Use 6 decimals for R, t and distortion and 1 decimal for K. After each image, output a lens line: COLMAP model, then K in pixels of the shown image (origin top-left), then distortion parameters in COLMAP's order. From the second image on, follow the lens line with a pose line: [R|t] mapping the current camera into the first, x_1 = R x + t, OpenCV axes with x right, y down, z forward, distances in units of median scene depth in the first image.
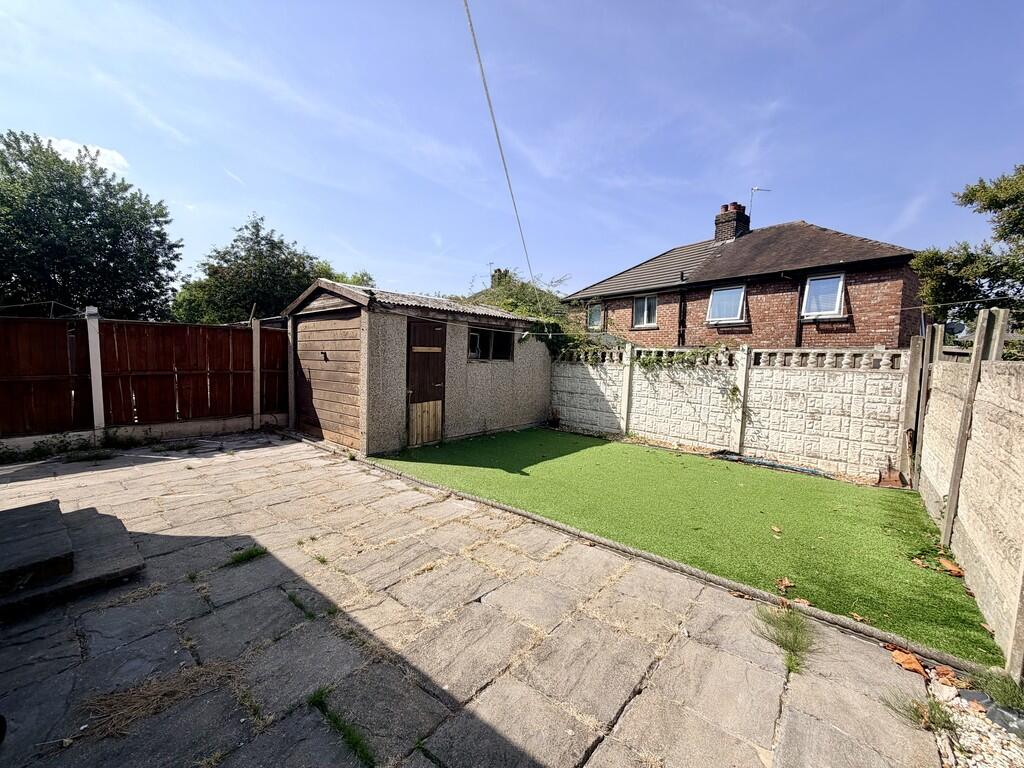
lens RADIAL K [[409.1, 0, 508.5], [0, 409.1, 385.5], [0, 0, 1]] dist [0.002082, -0.000063]
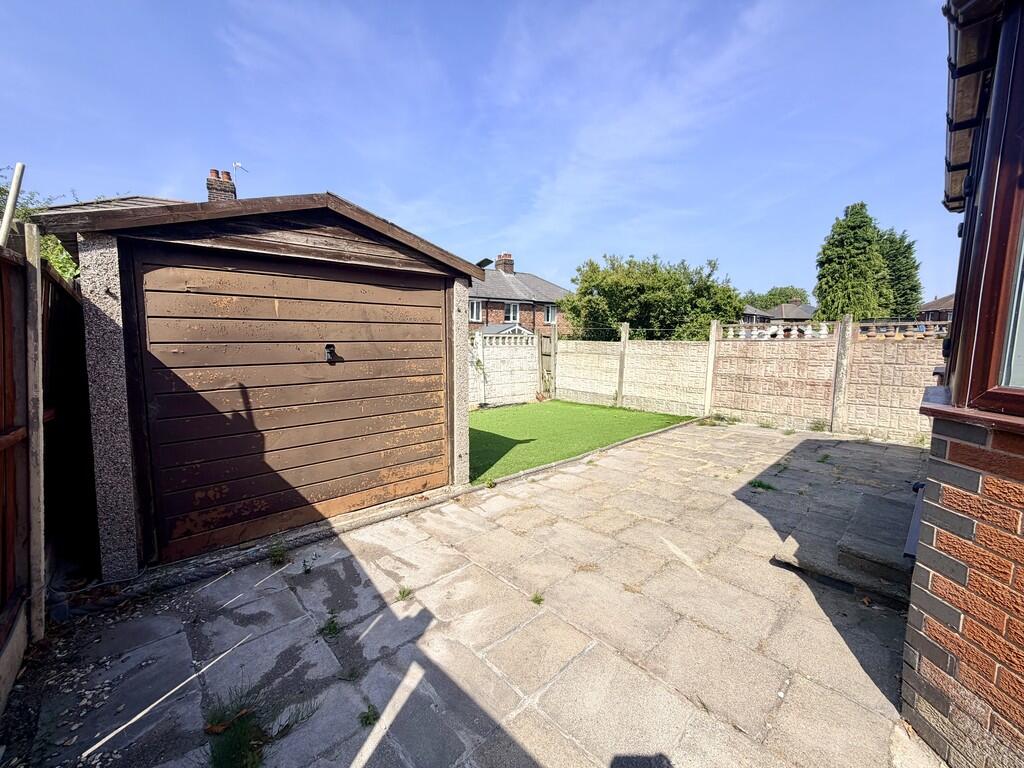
lens RADIAL K [[409.1, 0, 508.6], [0, 409.1, 382.3], [0, 0, 1]] dist [0.002082, -0.000063]
pose [[0.120774, -0.121829, 0.985176, -1.015723], [0.077108, 0.990593, 0.113046, -0.084183], [-0.989681, 0.062311, 0.129032, 0.801725]]
